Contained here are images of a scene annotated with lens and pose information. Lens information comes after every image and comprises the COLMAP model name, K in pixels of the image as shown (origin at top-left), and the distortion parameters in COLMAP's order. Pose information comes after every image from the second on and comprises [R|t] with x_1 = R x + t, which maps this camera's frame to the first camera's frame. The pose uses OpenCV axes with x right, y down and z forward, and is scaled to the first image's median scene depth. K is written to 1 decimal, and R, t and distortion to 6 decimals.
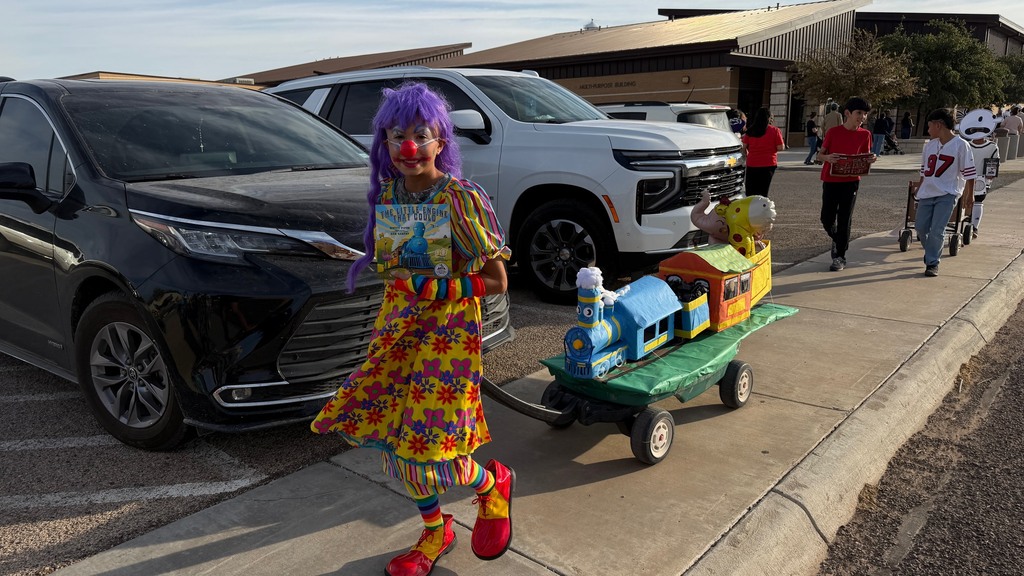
lens RADIAL K [[752.6, 0, 512.0], [0, 752.6, 288.0], [0, 0, 1]] dist [0.036615, -0.031482]
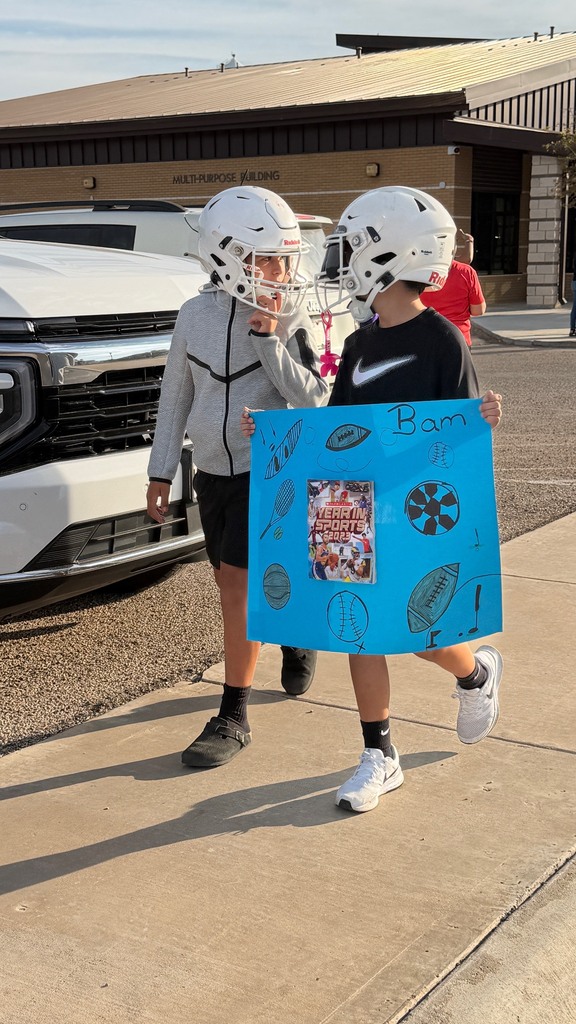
lens RADIAL K [[1433.5, 0, 288.0], [0, 1433.5, 512.0], [0, 0, 1]] dist [0.186777, -0.107165]
pose [[0.990845, -0.016381, 0.134007, 0.178639], [0.021346, 0.999134, -0.035702, -0.037958], [-0.133306, 0.038236, 0.990337, 0.177884]]
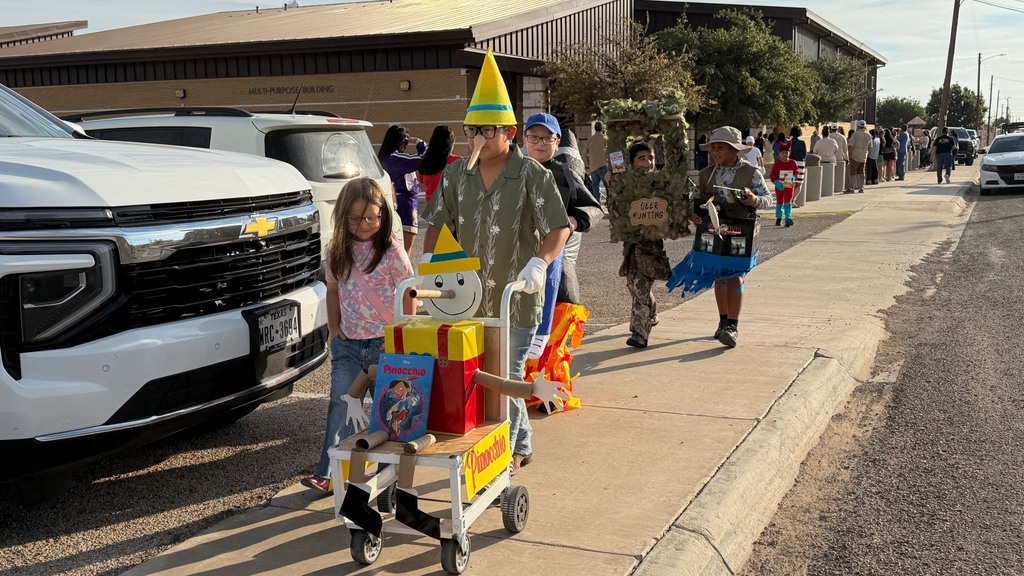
lens RADIAL K [[1079.0, 0, 513.1], [0, 1079.0, 304.2], [0, 0, 1]] dist [0.263919, -0.555291]
pose [[0.958852, -0.040997, 0.280930, 0.188274], [0.061265, 0.996084, -0.063744, -0.047147], [-0.277217, 0.078333, 0.957609, 0.212307]]
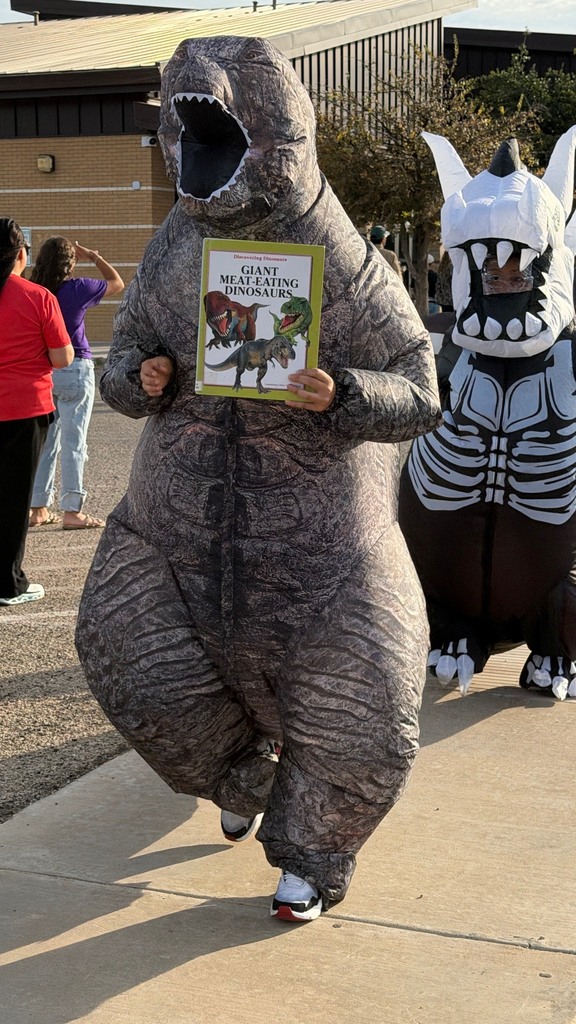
lens RADIAL K [[1756.4, 0, 288.0], [0, 1756.4, 512.0], [0, 0, 1]] dist [0.224521, -0.133164]
pose [[0.953910, -0.032952, 0.298279, 0.330504], [0.056704, 0.995840, -0.071331, -0.097768], [-0.294688, 0.084957, 0.951810, 0.446466]]
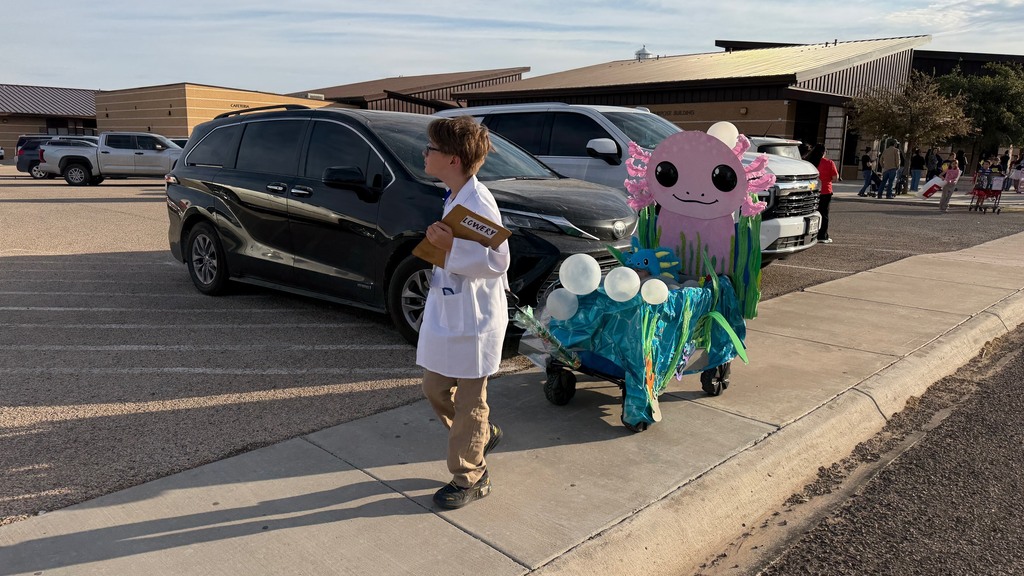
lens RADIAL K [[752.6, 0, 512.0], [0, 752.6, 288.0], [0, 0, 1]] dist [0.036615, -0.031482]
pose [[0.997493, 0.048866, -0.051187, -0.112579], [-0.050213, 0.998416, -0.025365, 0.050109], [0.049867, 0.027871, 0.998367, -0.239490]]
